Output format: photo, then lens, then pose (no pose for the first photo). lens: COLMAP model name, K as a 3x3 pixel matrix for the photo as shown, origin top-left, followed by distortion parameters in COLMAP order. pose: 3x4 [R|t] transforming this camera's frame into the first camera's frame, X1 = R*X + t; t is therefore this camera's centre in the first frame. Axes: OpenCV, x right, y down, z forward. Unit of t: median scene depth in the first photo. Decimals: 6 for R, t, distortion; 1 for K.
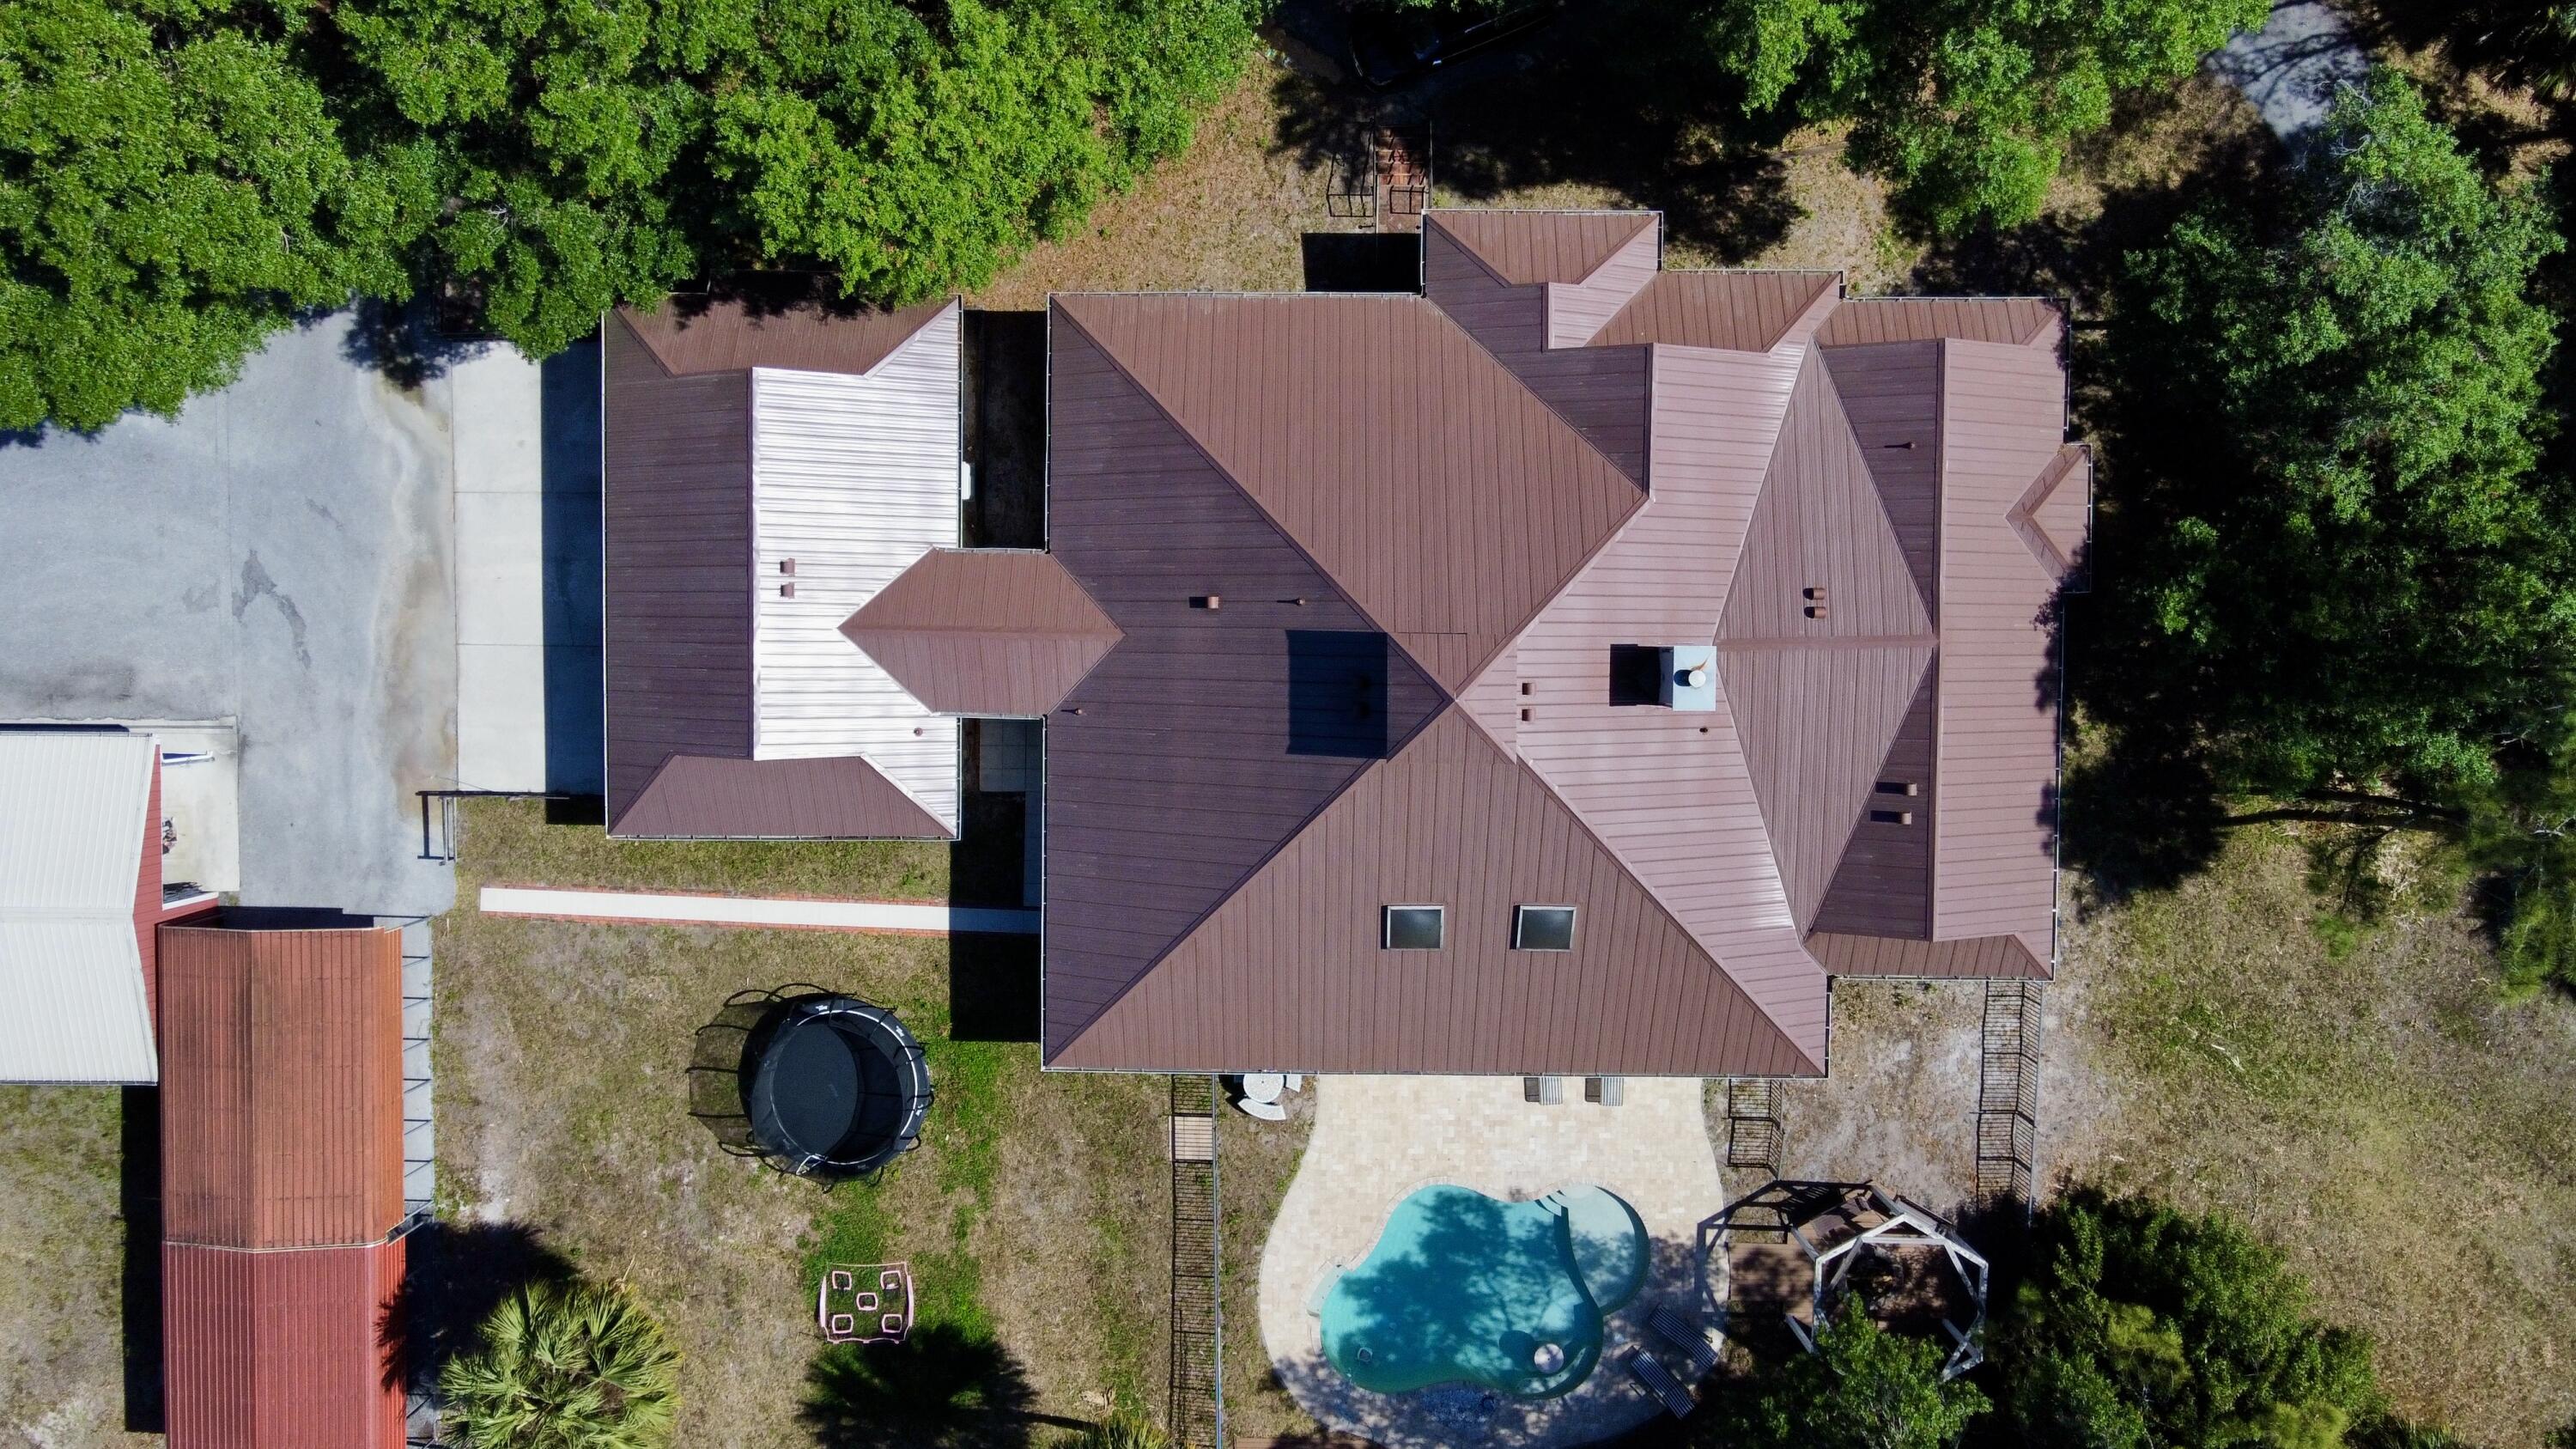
lens RADIAL K [[1953.4, 0, 1283.5], [0, 1953.4, 732.8], [0, 0, 1]] dist [0.003559, 0.027872]
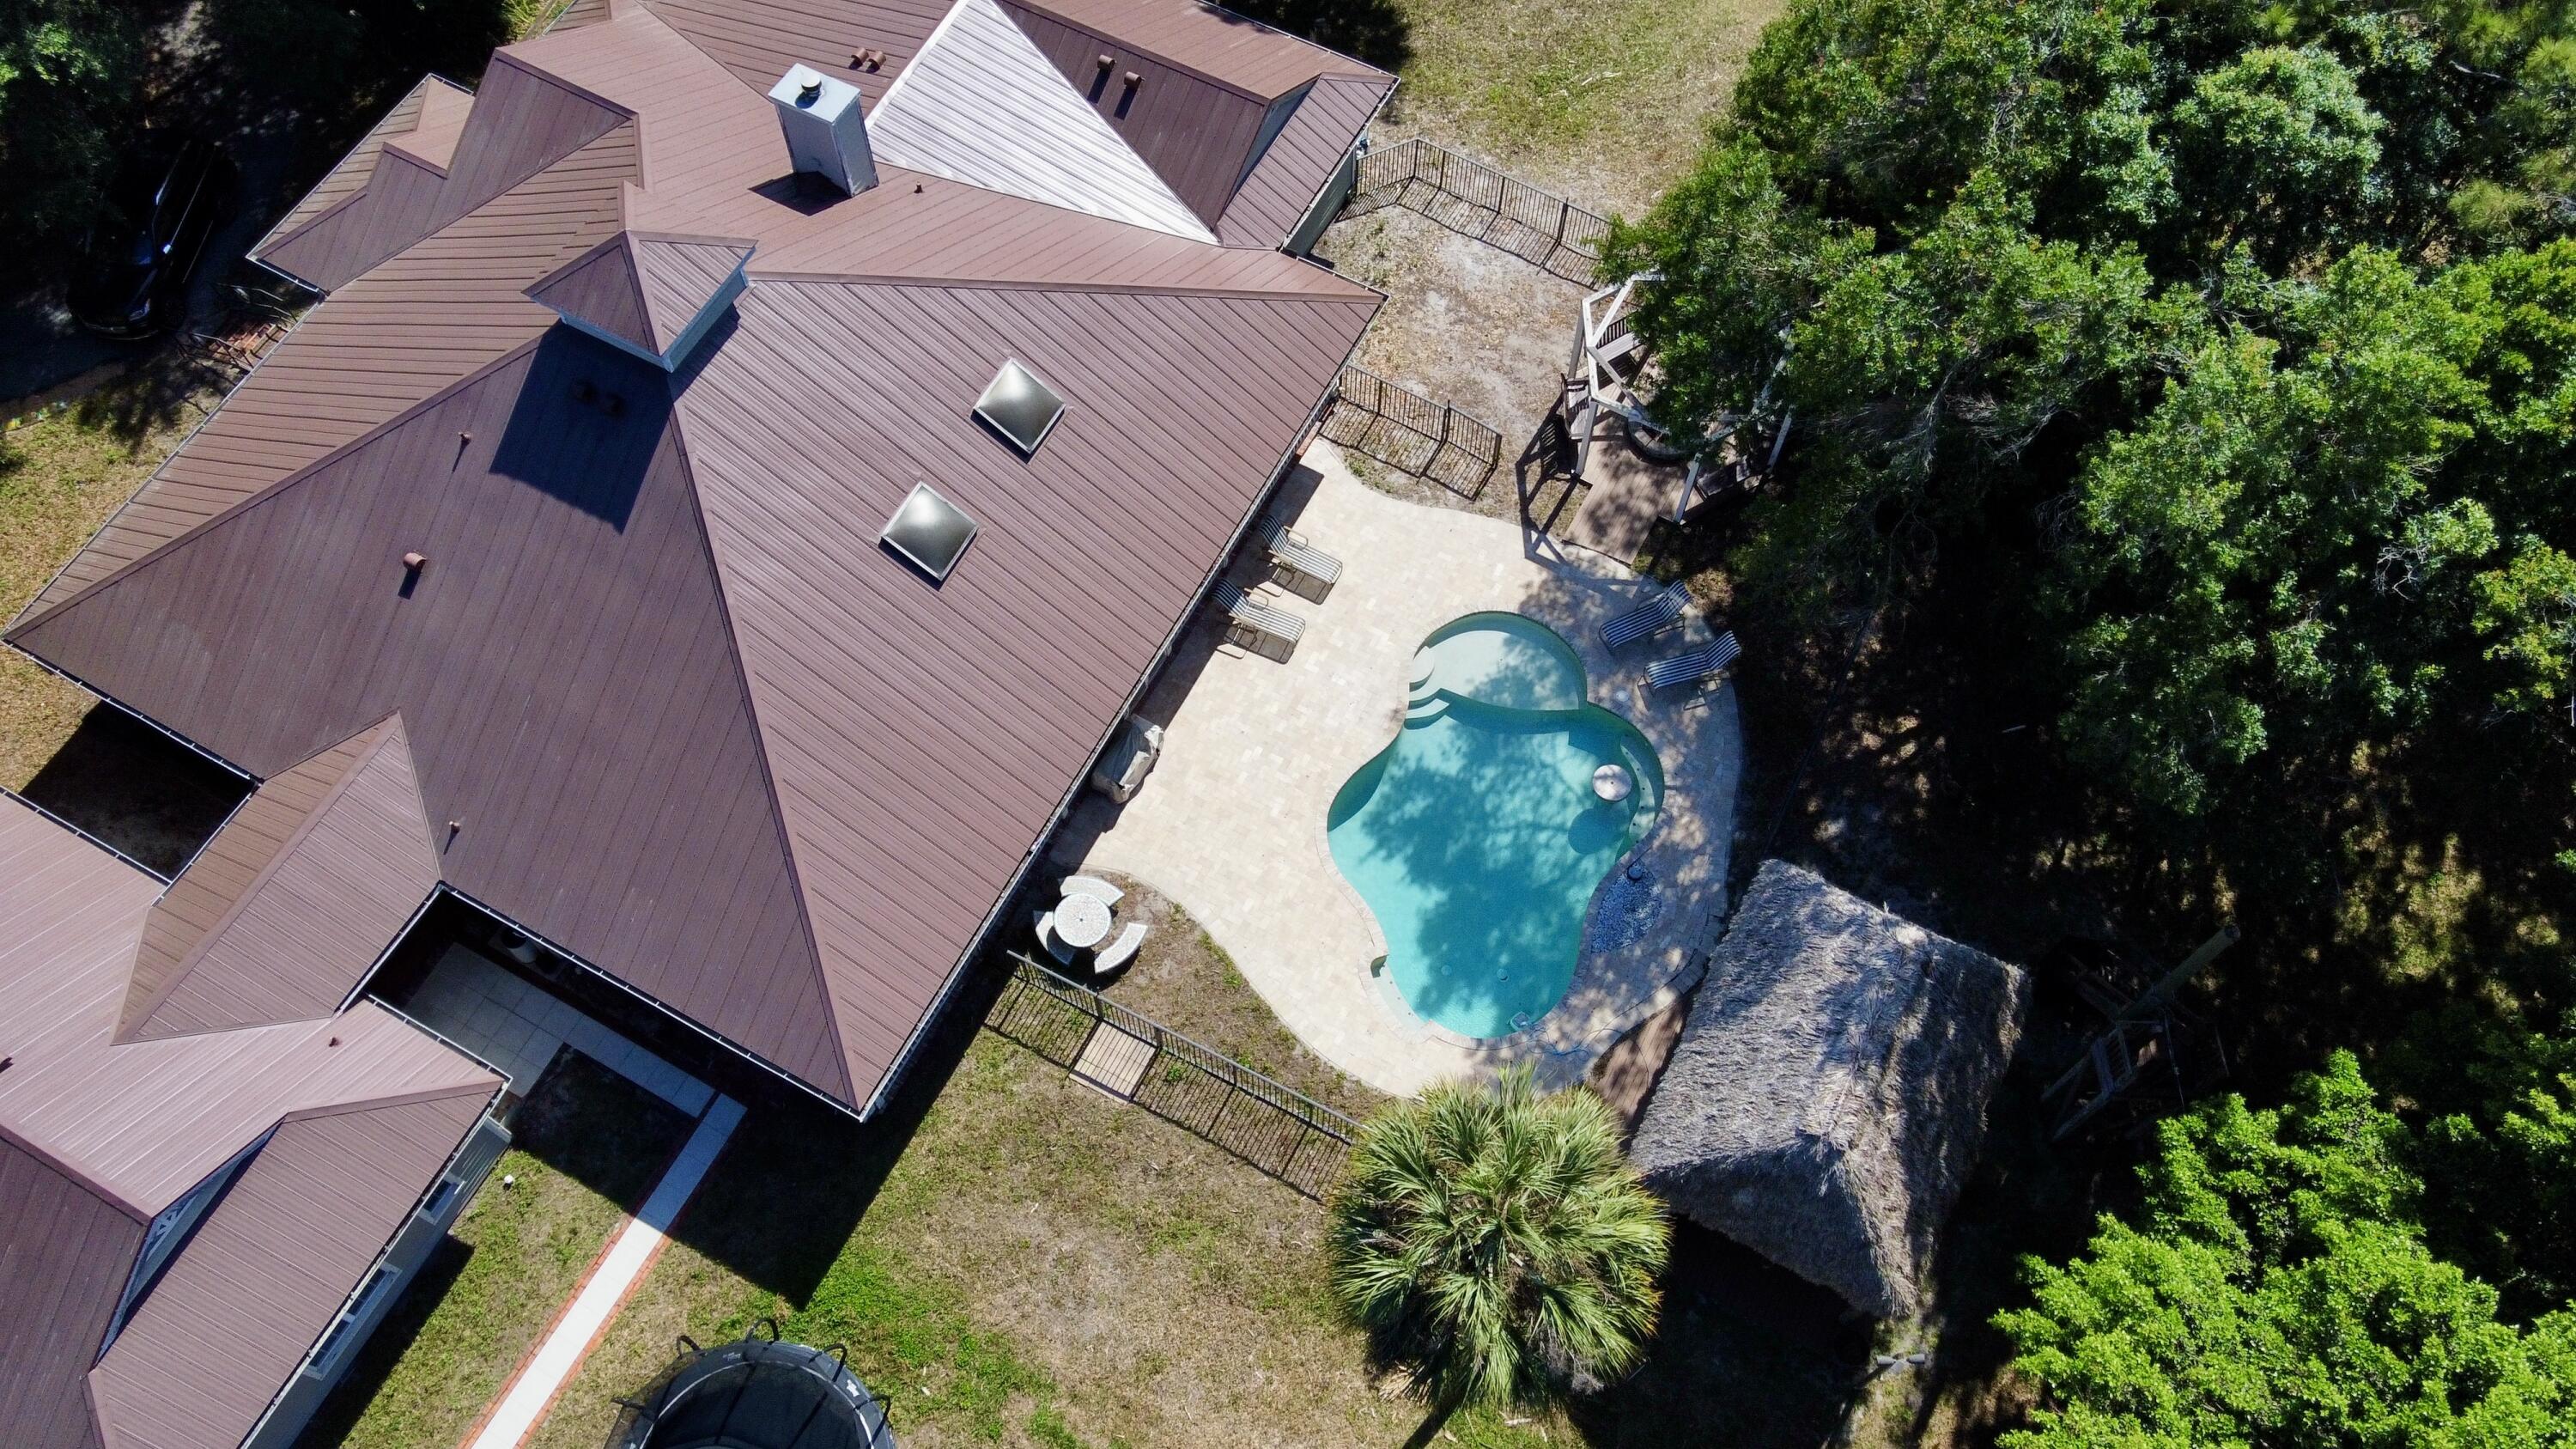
lens RADIAL K [[1953.4, 0, 1268.7], [0, 1953.4, 727.1], [0, 0, 1]] dist [0.003559, 0.027872]
pose [[0.464586, -0.783224, 0.413182, -0.217376], [0.884682, 0.390129, -0.255219, 0.391091], [0.038700, 0.484106, 0.874153, 0.343410]]
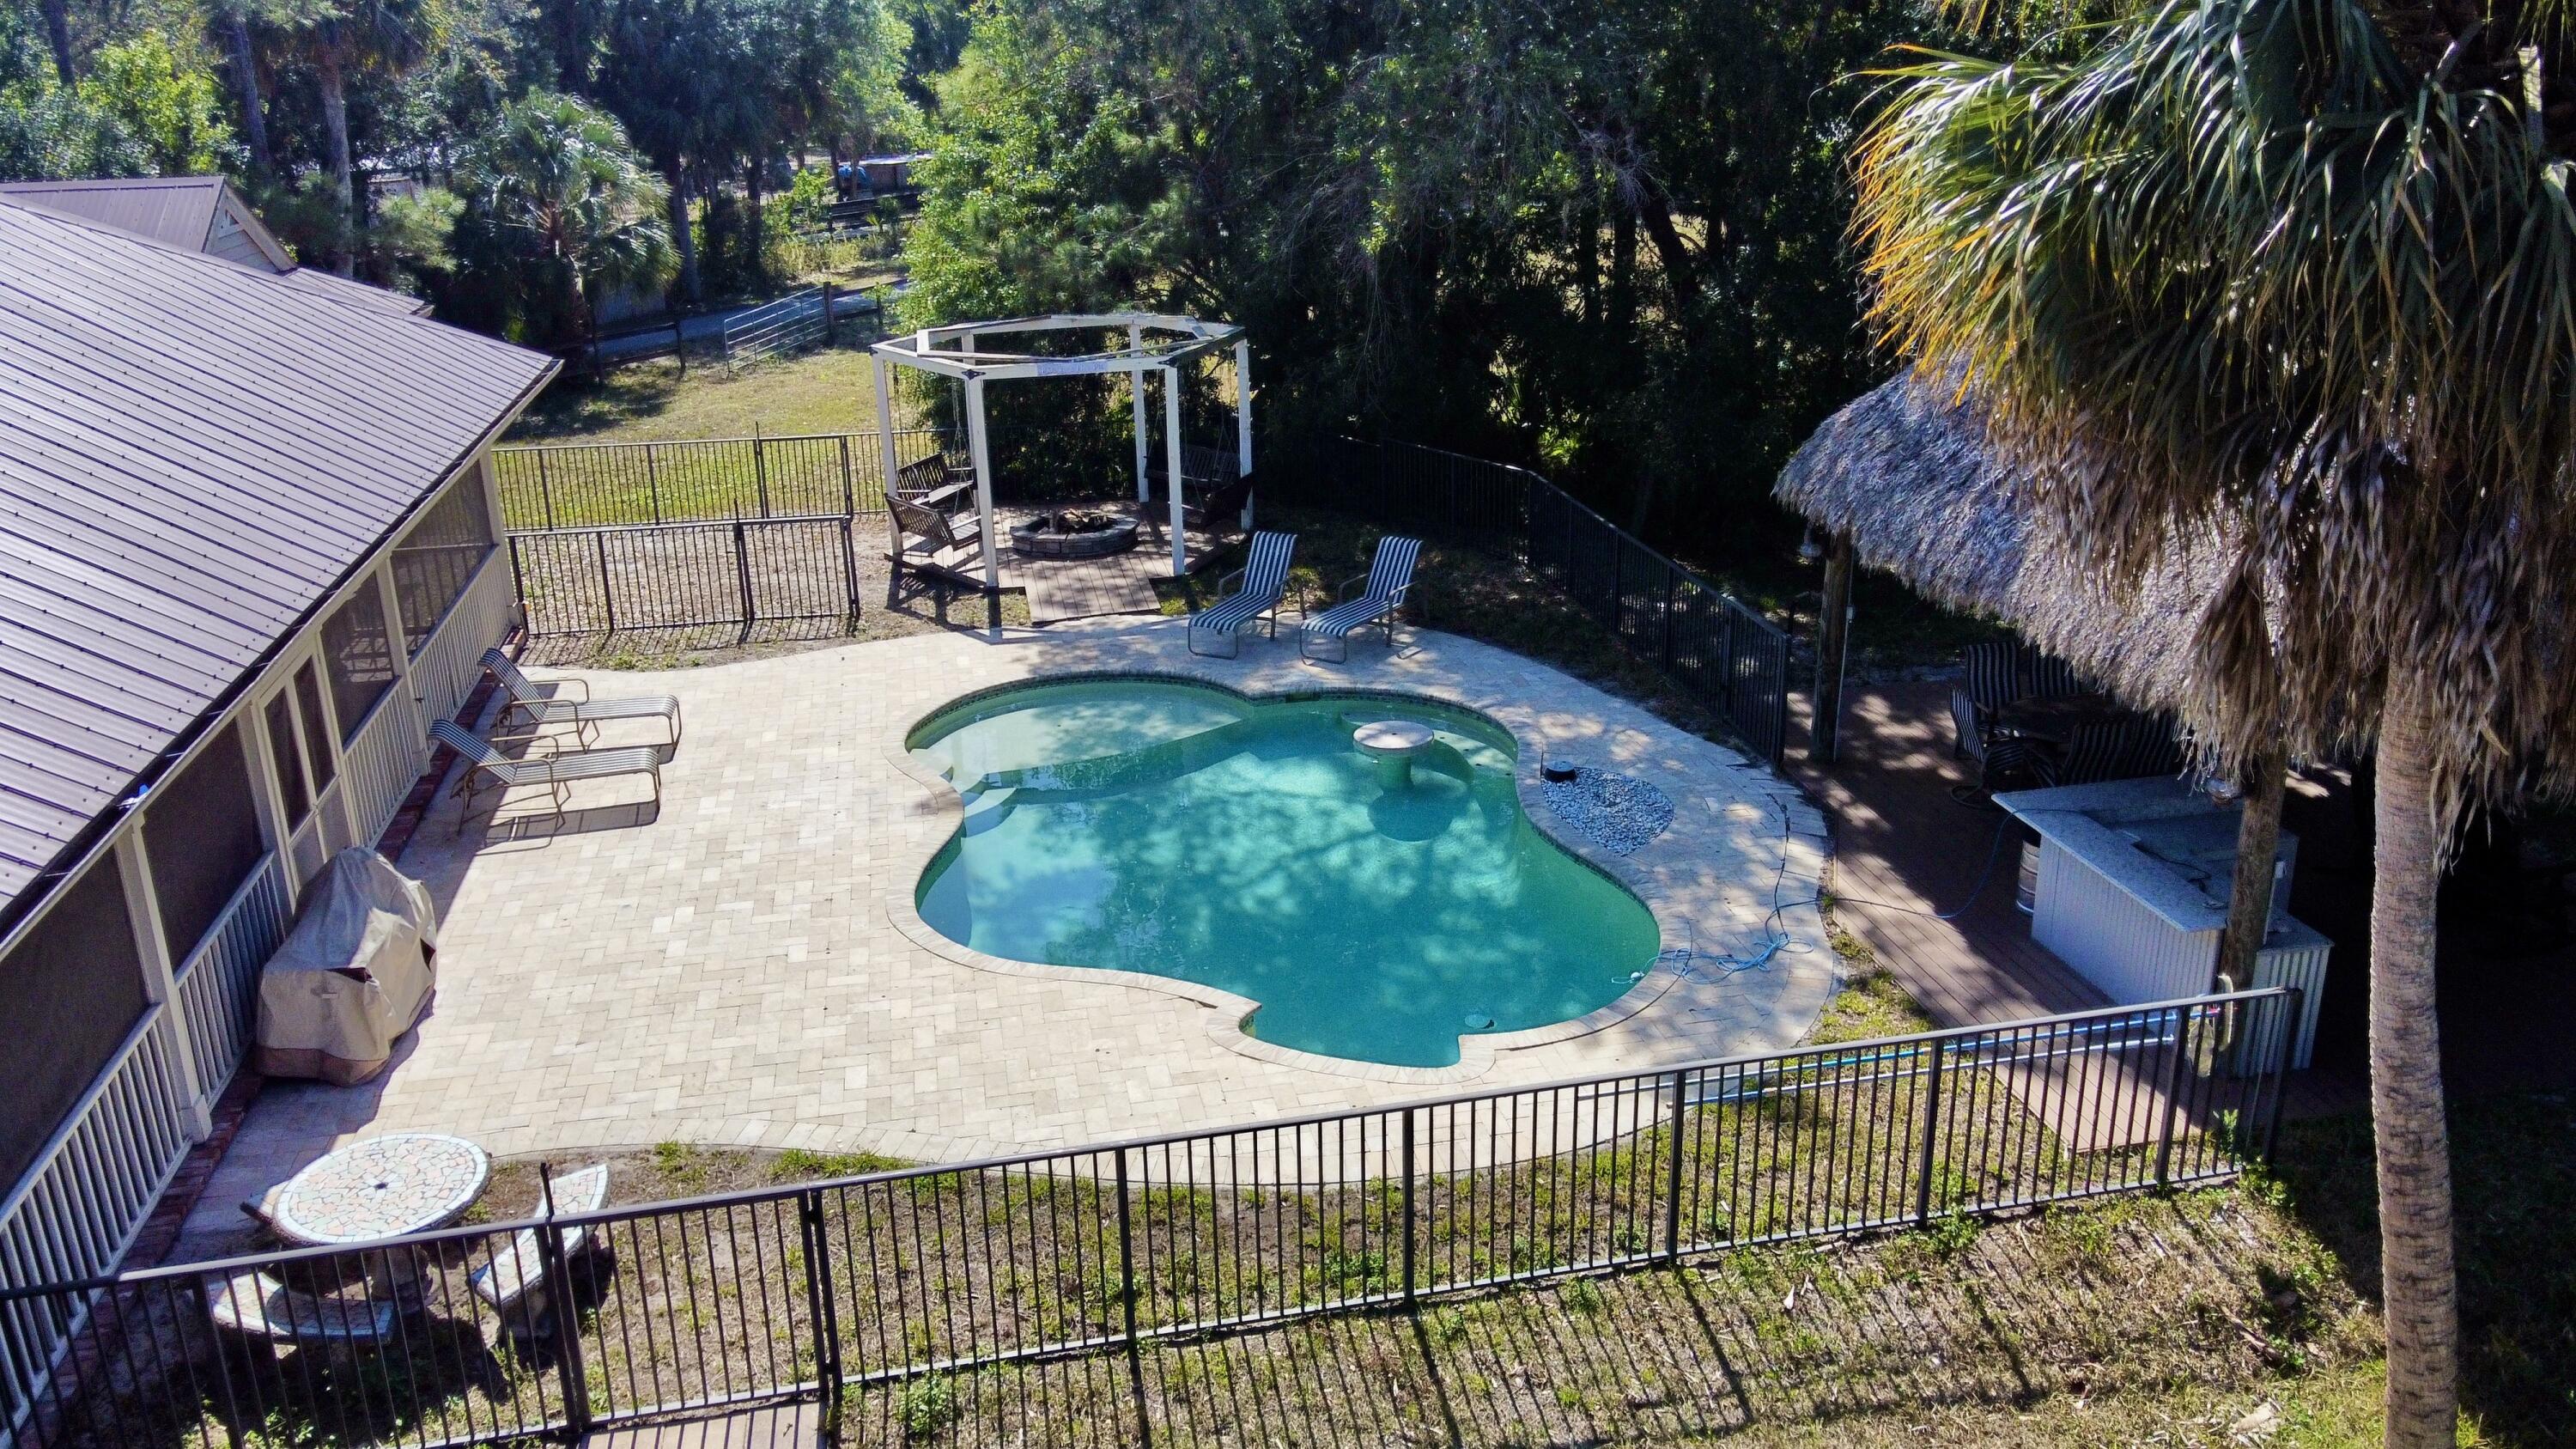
lens RADIAL K [[1953.4, 0, 1284.9], [0, 1953.4, 727.2], [0, 0, 1]] dist [0.003559, 0.027872]
pose [[-0.202148, -0.316967, 0.926643, -0.205450], [0.976541, -0.136911, 0.166202, 0.242571], [0.074187, 0.938503, 0.337208, 0.886263]]
